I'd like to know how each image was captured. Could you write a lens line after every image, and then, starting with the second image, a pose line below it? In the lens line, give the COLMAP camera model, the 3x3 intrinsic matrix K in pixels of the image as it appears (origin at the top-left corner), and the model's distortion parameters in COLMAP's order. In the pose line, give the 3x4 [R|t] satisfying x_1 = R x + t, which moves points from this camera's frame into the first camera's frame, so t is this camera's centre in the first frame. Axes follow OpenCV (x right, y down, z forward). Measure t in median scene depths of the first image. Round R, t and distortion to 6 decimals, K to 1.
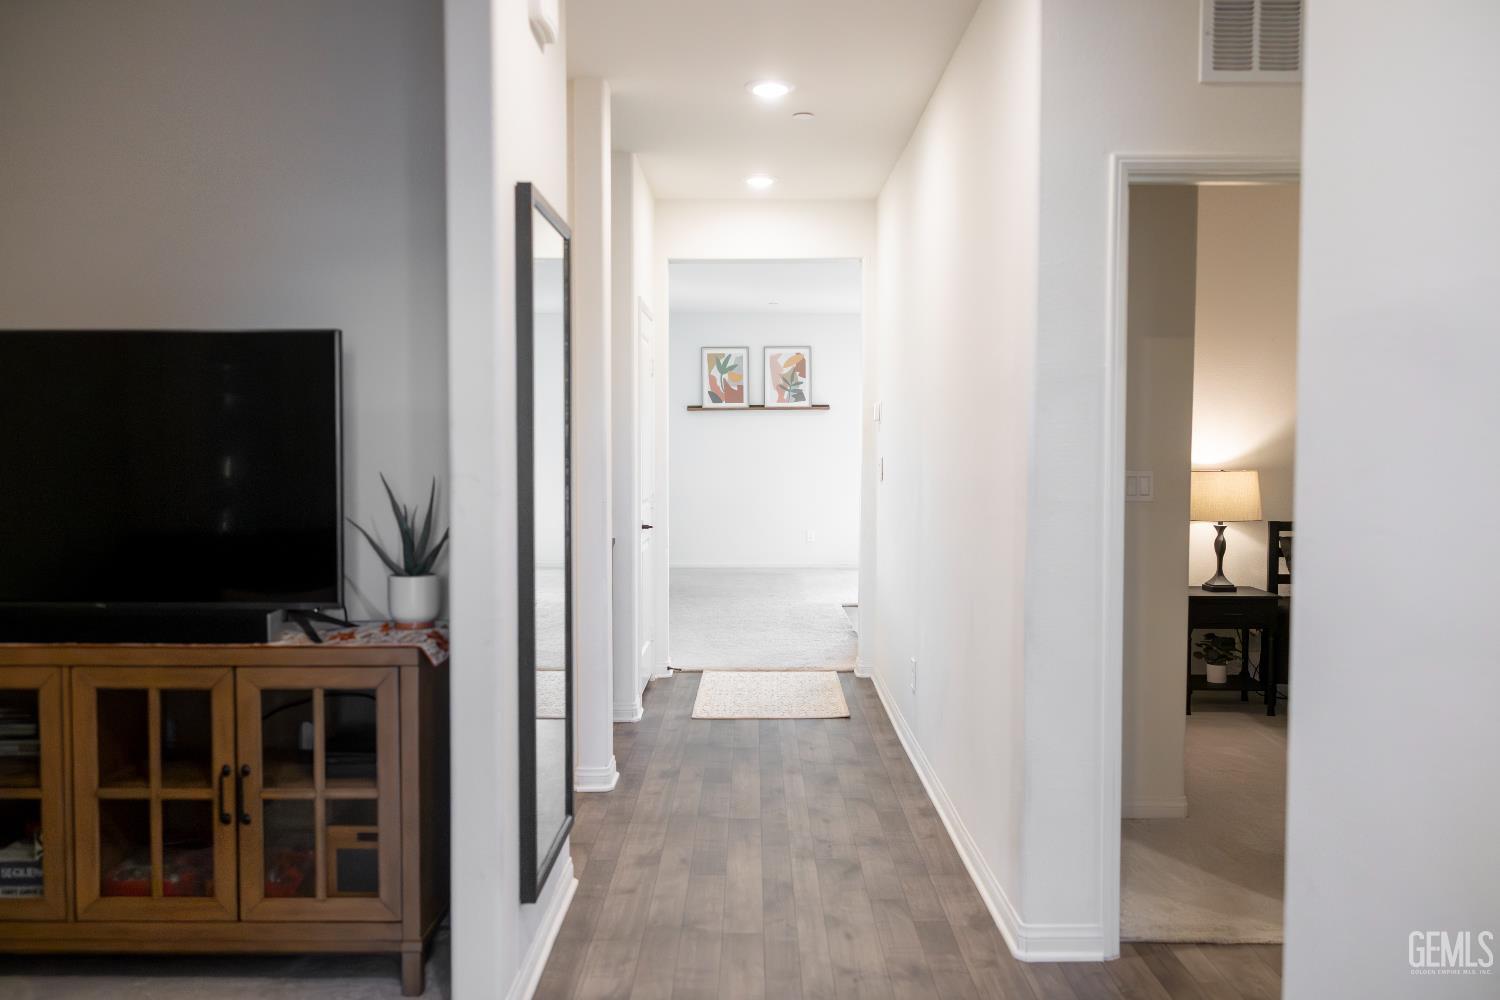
lens RADIAL K [[1181.1, 0, 750.0], [0, 1181.1, 500.0], [0, 0, 1]] dist [0.003161, 0.001021]
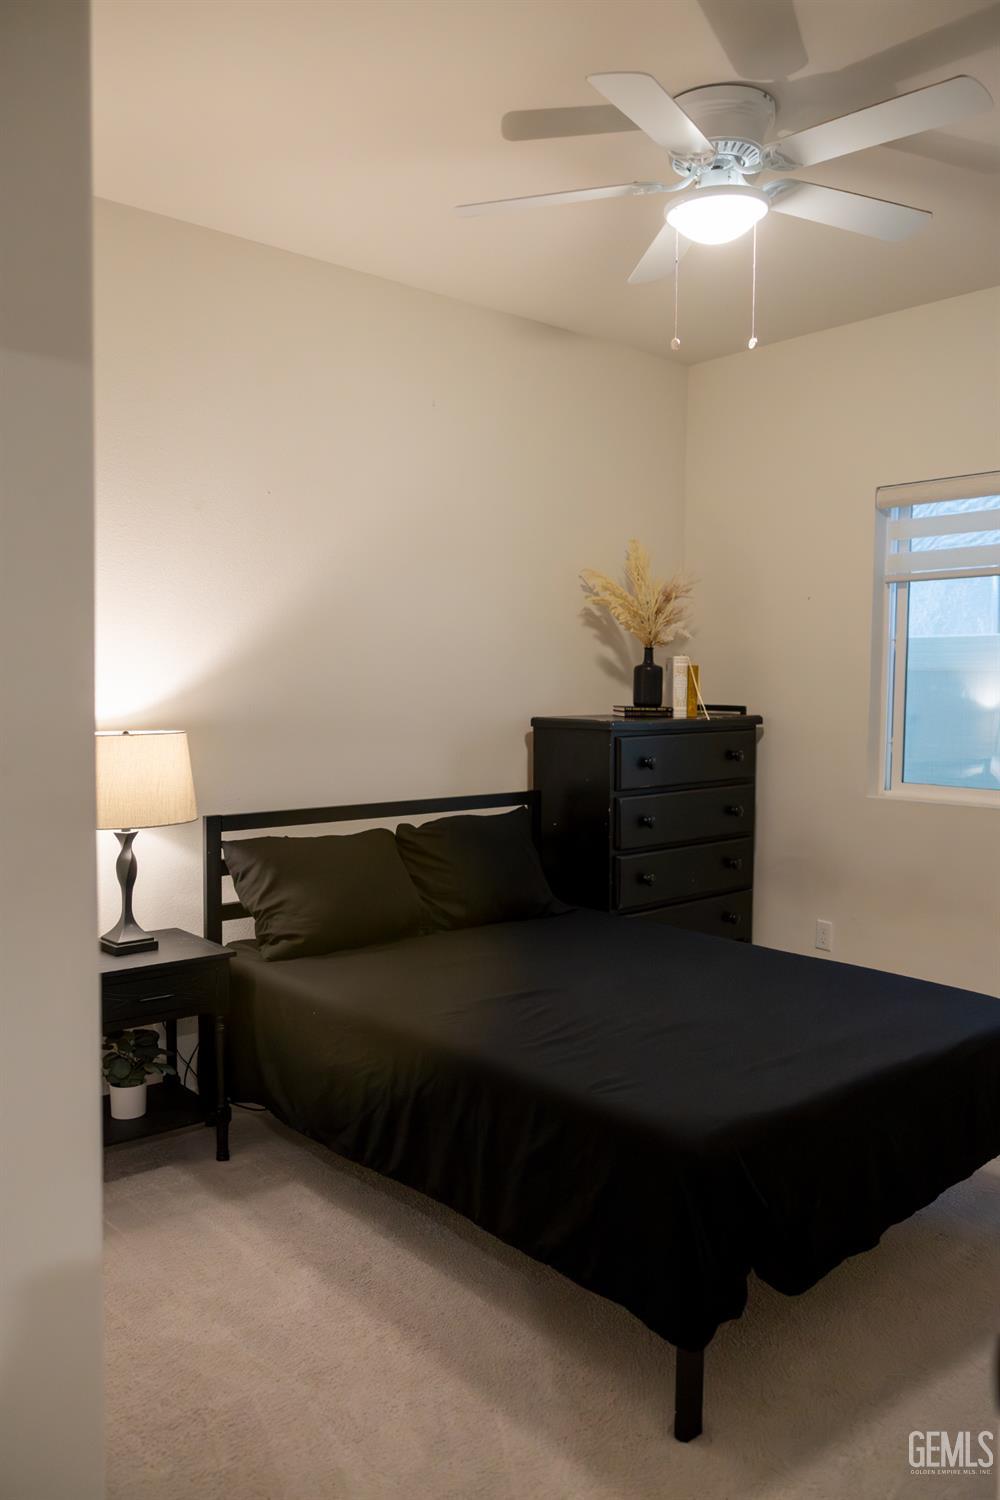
lens RADIAL K [[1173.4, 0, 500.0], [0, 1173.4, 750.0], [0, 0, 1]] dist [0.007519, 0.001486]
pose [[0.752356, -0.034850, 0.657835, 0.170152], [0.022428, 0.999376, 0.027293, -0.027590], [-0.658375, -0.005780, 0.752668, 0.472395]]
